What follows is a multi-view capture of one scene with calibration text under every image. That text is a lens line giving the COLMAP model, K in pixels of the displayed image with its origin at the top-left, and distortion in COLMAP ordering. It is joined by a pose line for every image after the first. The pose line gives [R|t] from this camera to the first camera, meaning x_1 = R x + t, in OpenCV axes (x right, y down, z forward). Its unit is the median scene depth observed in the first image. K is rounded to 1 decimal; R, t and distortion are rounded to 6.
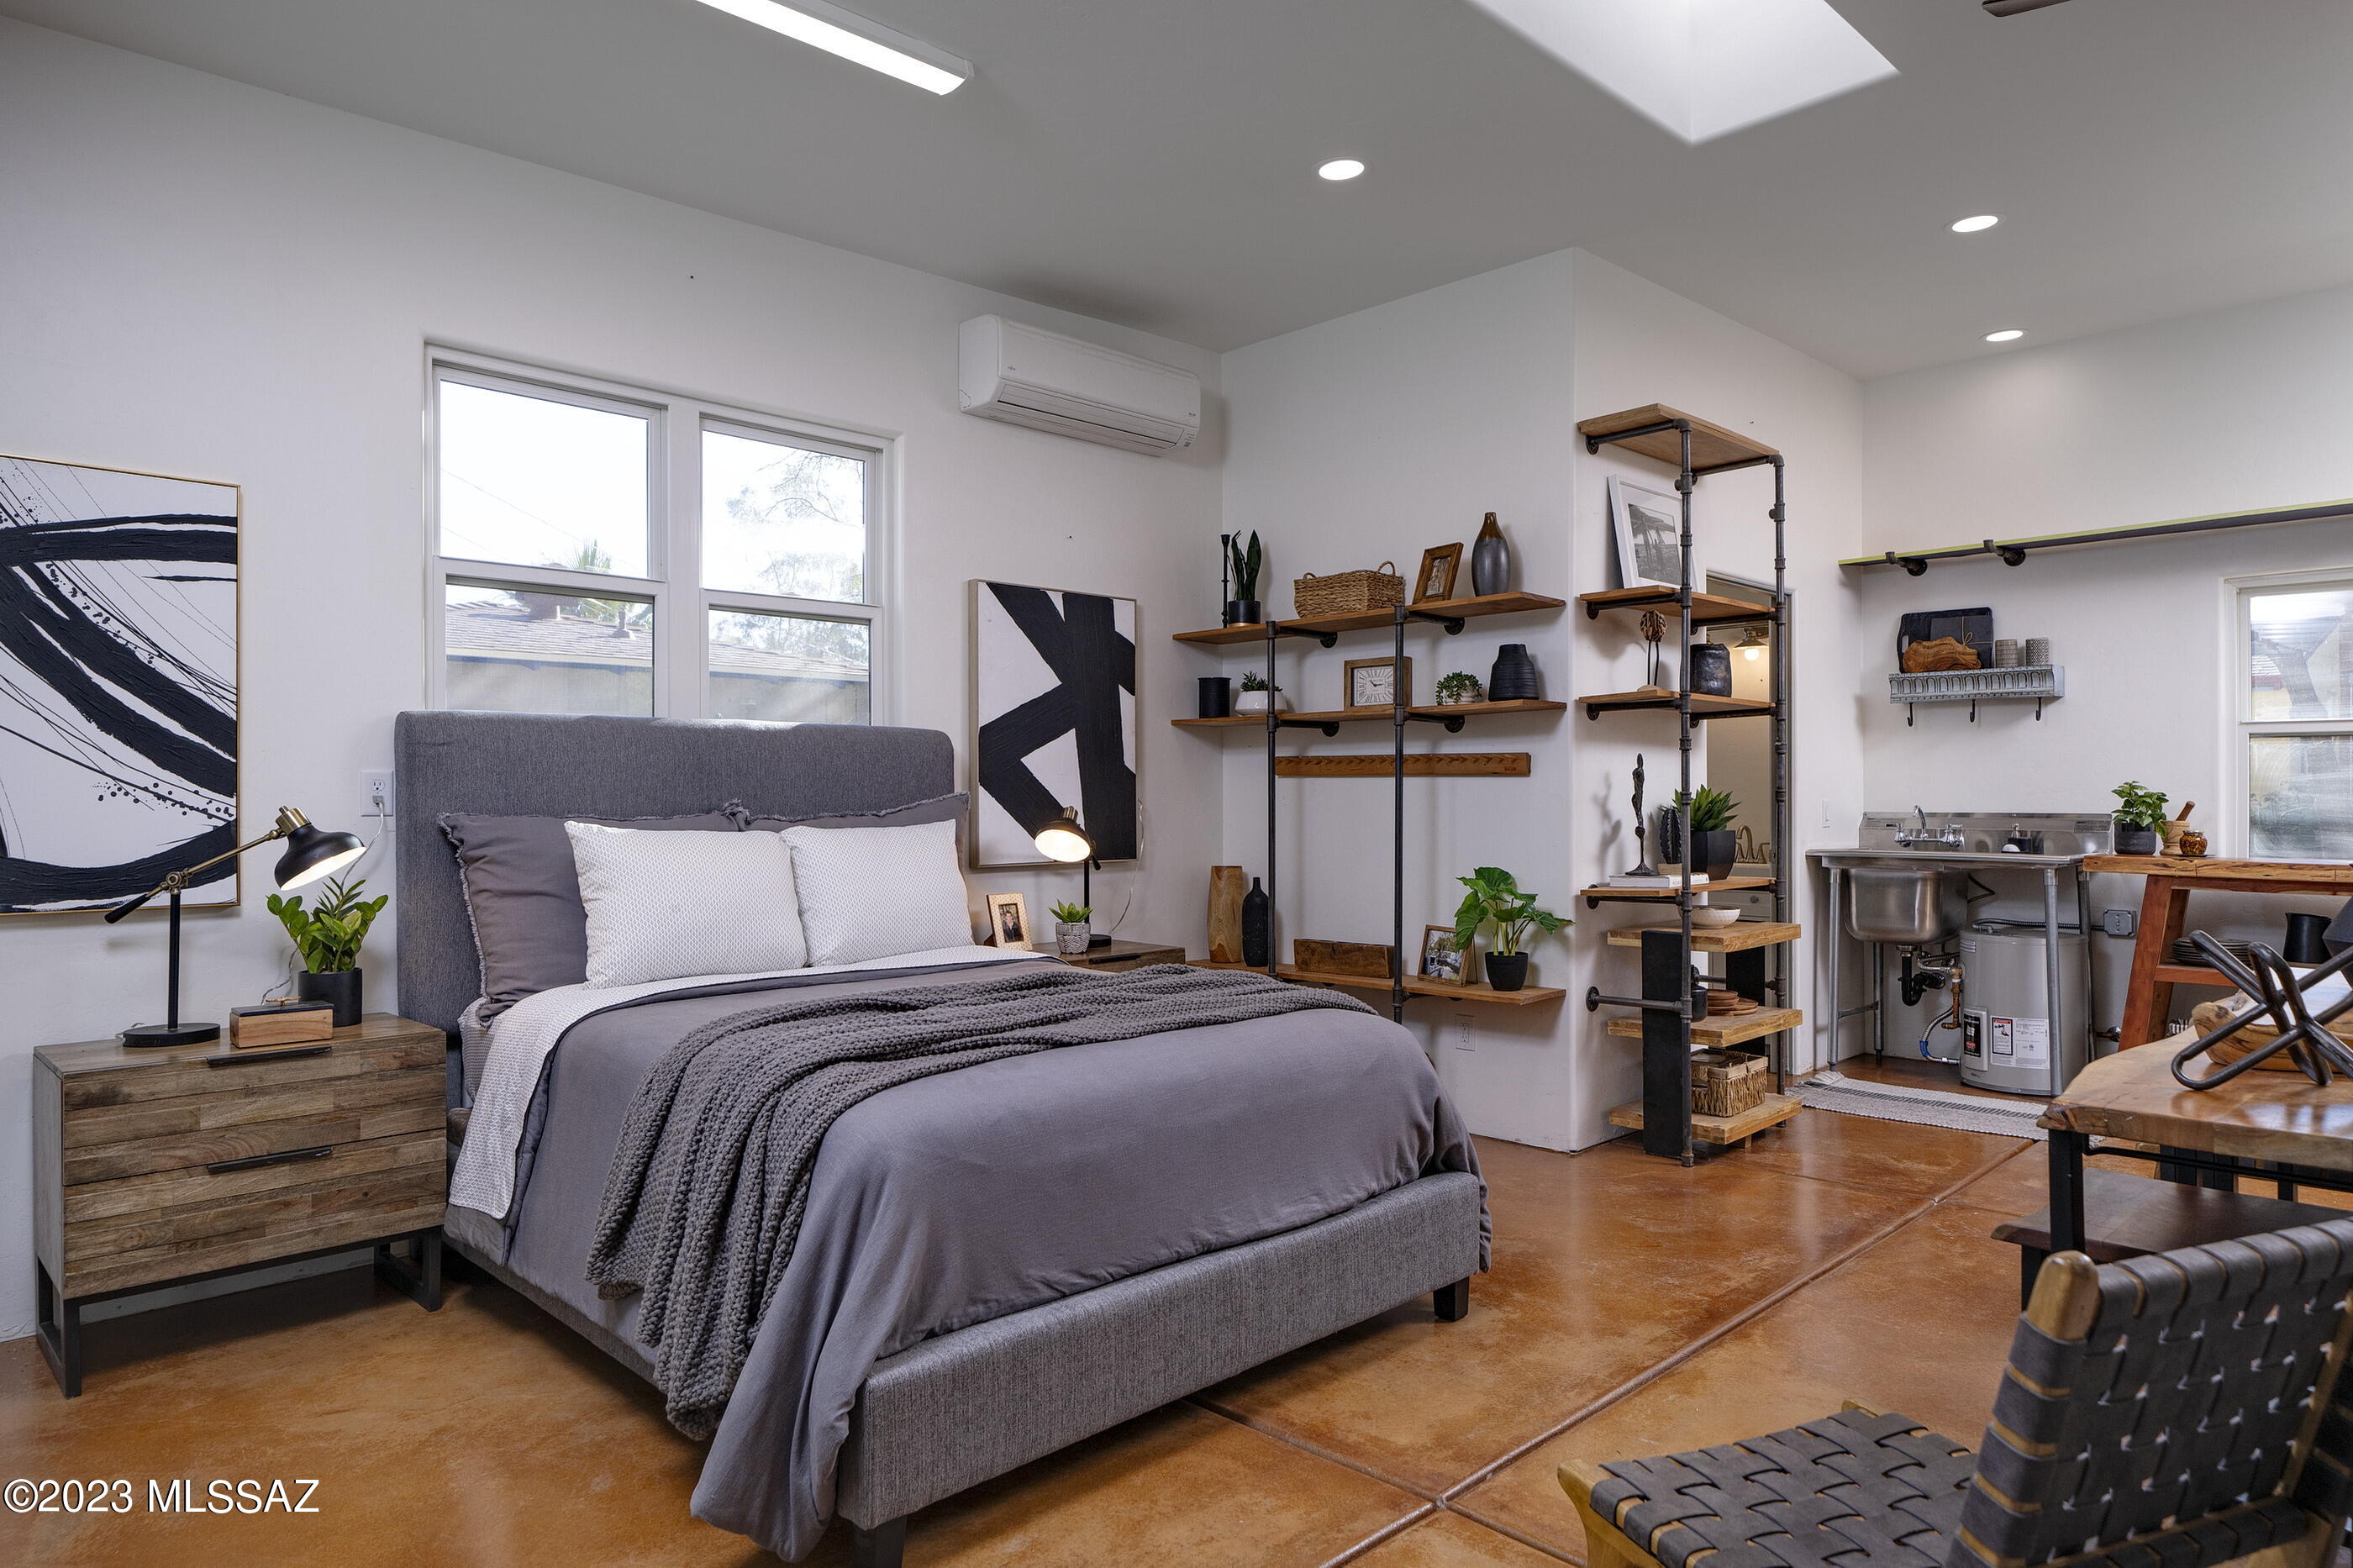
lens RADIAL K [[1415.8, 0, 1174.2], [0, 1415.8, 783.8], [0, 0, 1]] dist [-0.003044, -0.000114]
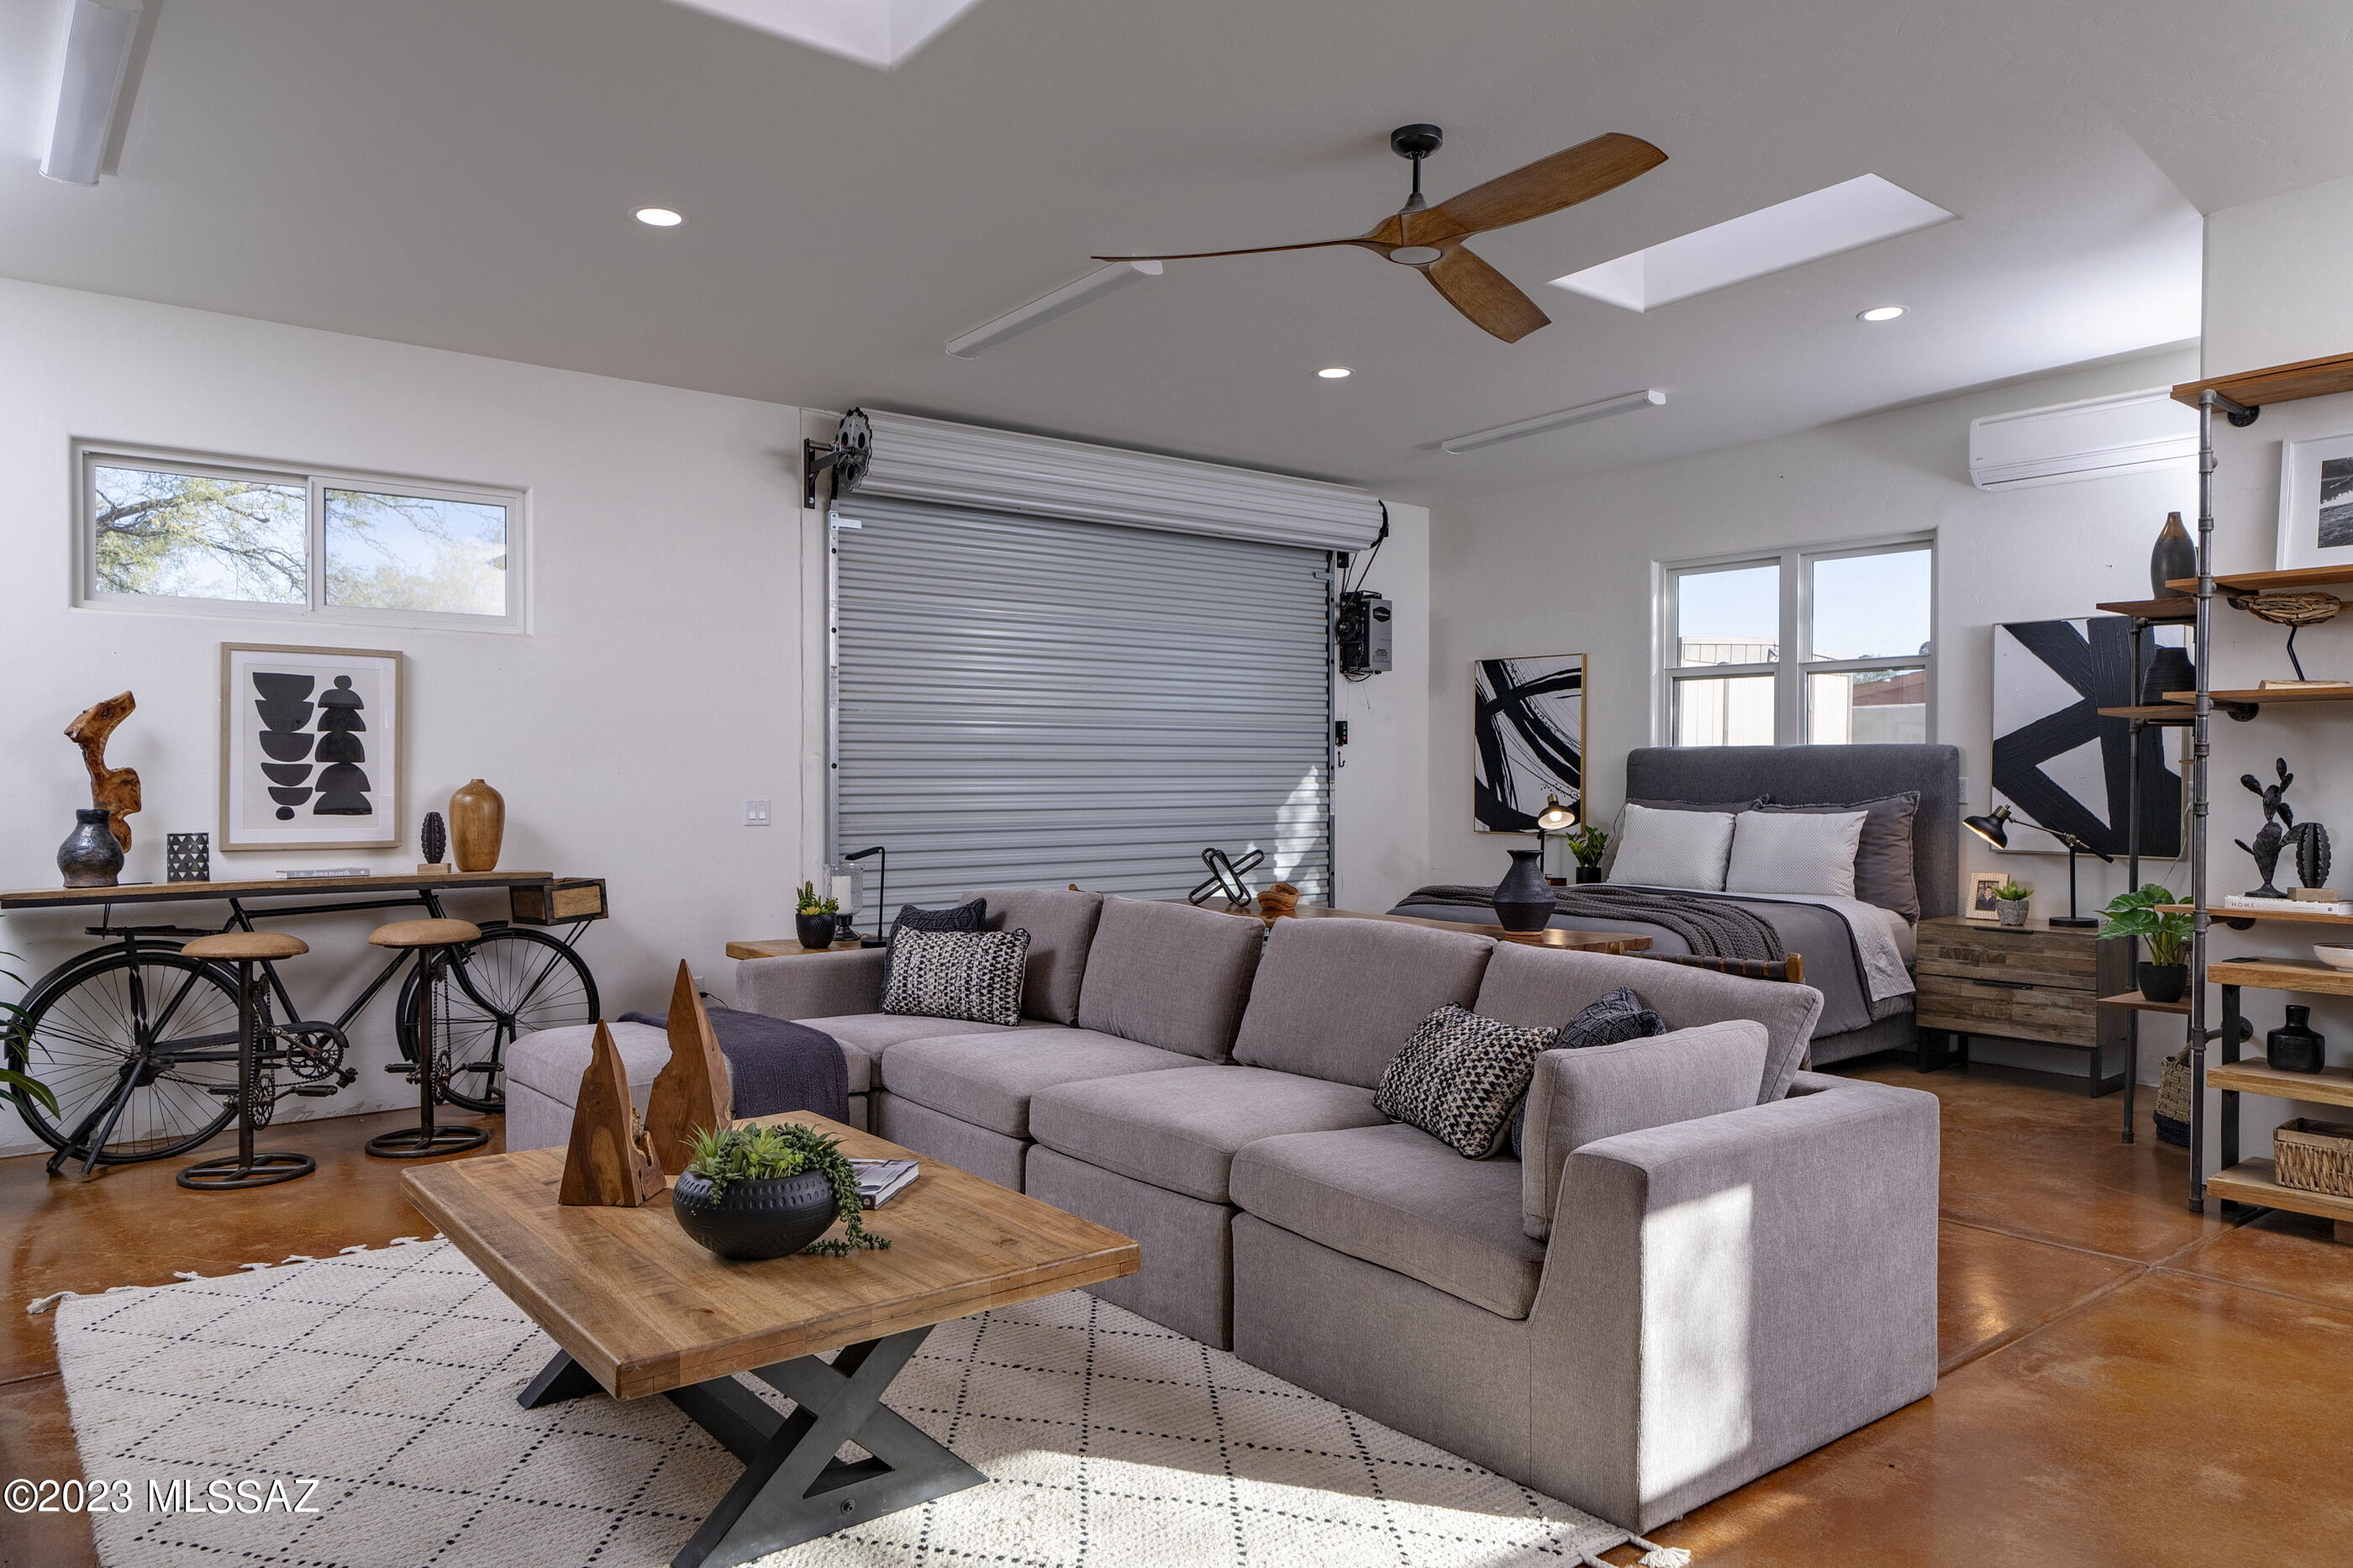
lens RADIAL K [[1560.7, 0, 1167.1], [0, 1560.7, 782.3], [0, 0, 1]] dist [0.002880, -0.000106]
pose [[-0.092104, 0.006915, -0.995725, 1.332536], [0.004917, 0.999967, 0.006490, -0.015317], [0.995737, -0.004298, -0.092135, 0.390222]]
